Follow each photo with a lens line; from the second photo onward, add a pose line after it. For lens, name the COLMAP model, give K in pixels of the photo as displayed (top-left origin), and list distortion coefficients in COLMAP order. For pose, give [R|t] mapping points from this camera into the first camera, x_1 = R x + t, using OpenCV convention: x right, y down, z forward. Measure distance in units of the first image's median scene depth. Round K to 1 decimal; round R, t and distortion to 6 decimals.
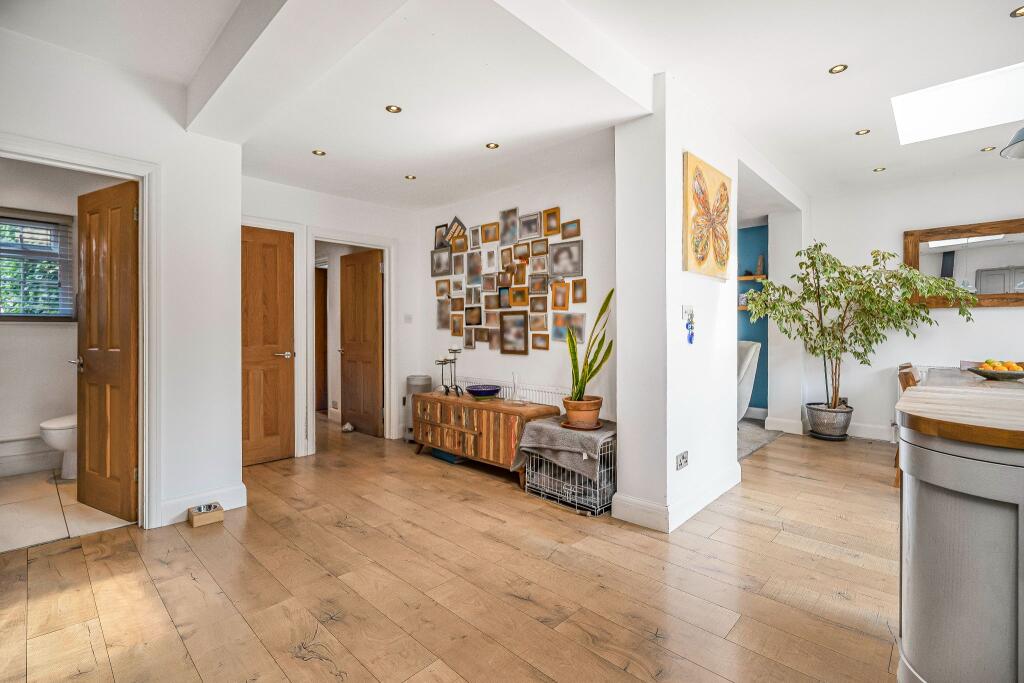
lens RADIAL K [[465.8, 0, 510.1], [0, 465.8, 331.3], [0, 0, 1]] dist [-0.003256, -0.000604]
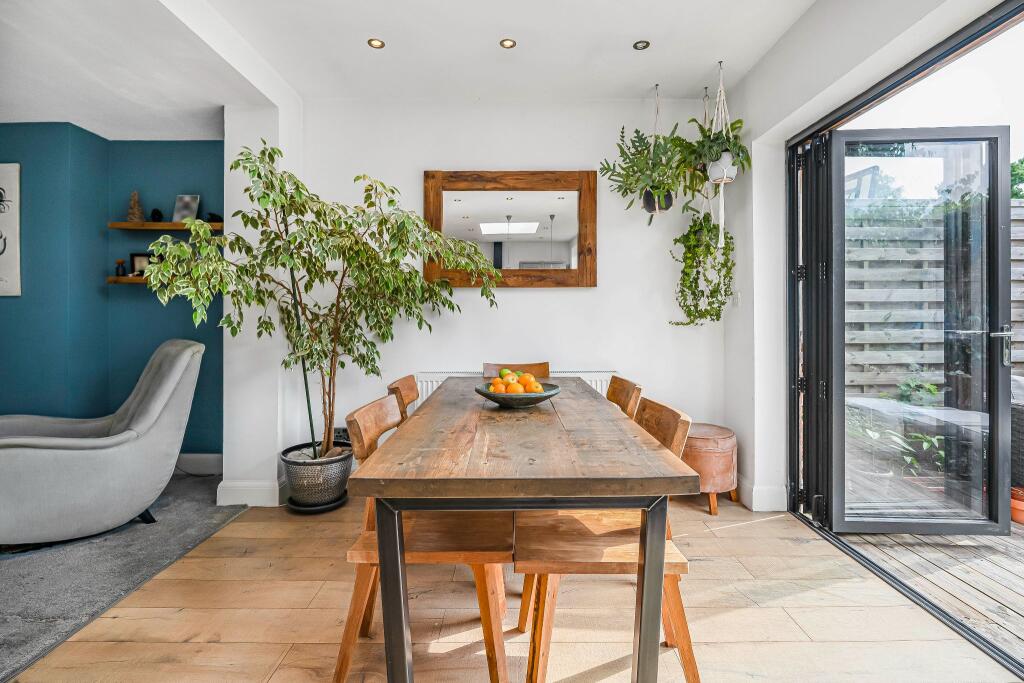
lens RADIAL K [[465.8, 0, 511.7], [0, 465.8, 335.2], [0, 0, 1]] dist [-0.003256, -0.000604]
pose [[0.730891, -0.024789, 0.682044, 0.493972], [0.005189, 0.999513, 0.030767, 0.000120], [-0.682474, -0.018948, 0.730664, 0.435935]]
